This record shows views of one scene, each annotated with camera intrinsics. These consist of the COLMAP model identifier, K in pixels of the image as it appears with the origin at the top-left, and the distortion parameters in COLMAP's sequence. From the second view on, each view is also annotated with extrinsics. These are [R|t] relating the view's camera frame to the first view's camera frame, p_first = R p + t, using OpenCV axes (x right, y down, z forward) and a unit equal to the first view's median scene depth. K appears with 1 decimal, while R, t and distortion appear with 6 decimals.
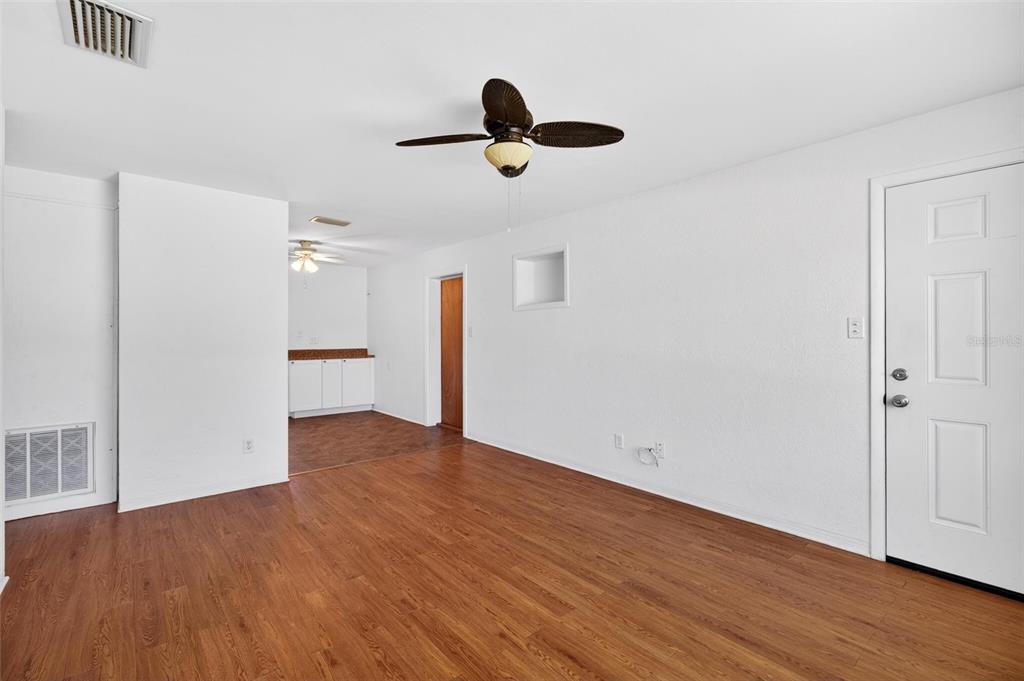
lens RADIAL K [[461.0, 0, 511.2], [0, 461.0, 330.7], [0, 0, 1]] dist [0.001164, 0.000087]
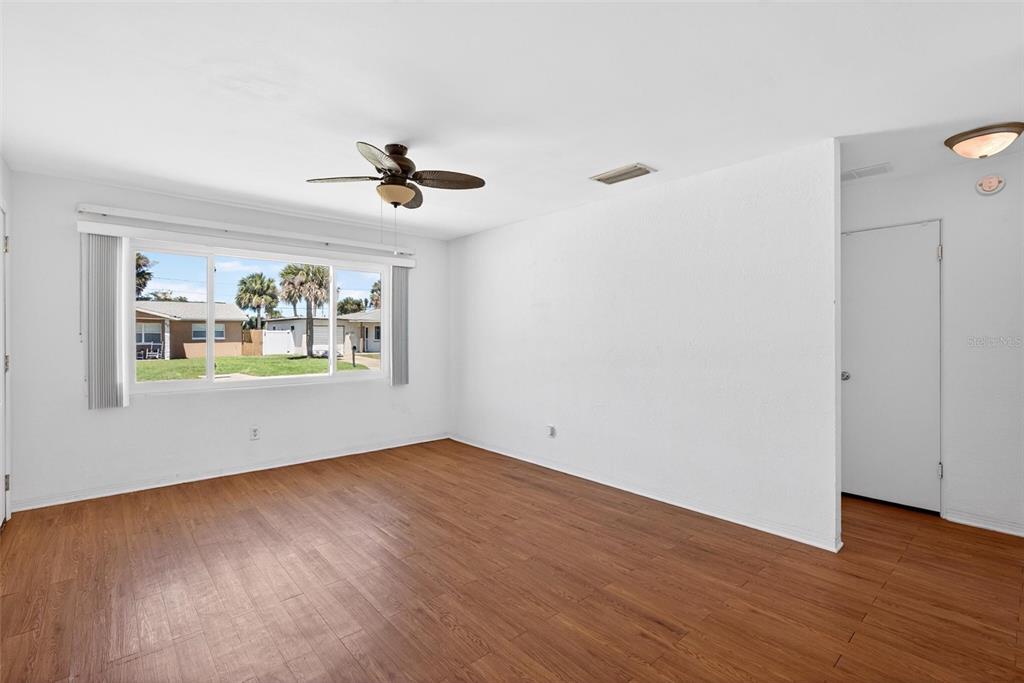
lens RADIAL K [[466.7, 0, 508.7], [0, 466.7, 330.8], [0, 0, 1]] dist [0.000513, 0.000780]
pose [[-0.999775, 0.001336, -0.021166, -0.218489], [0.001697, 0.999854, -0.017022, 0.014394], [0.021140, -0.017054, -0.999631, 1.724206]]
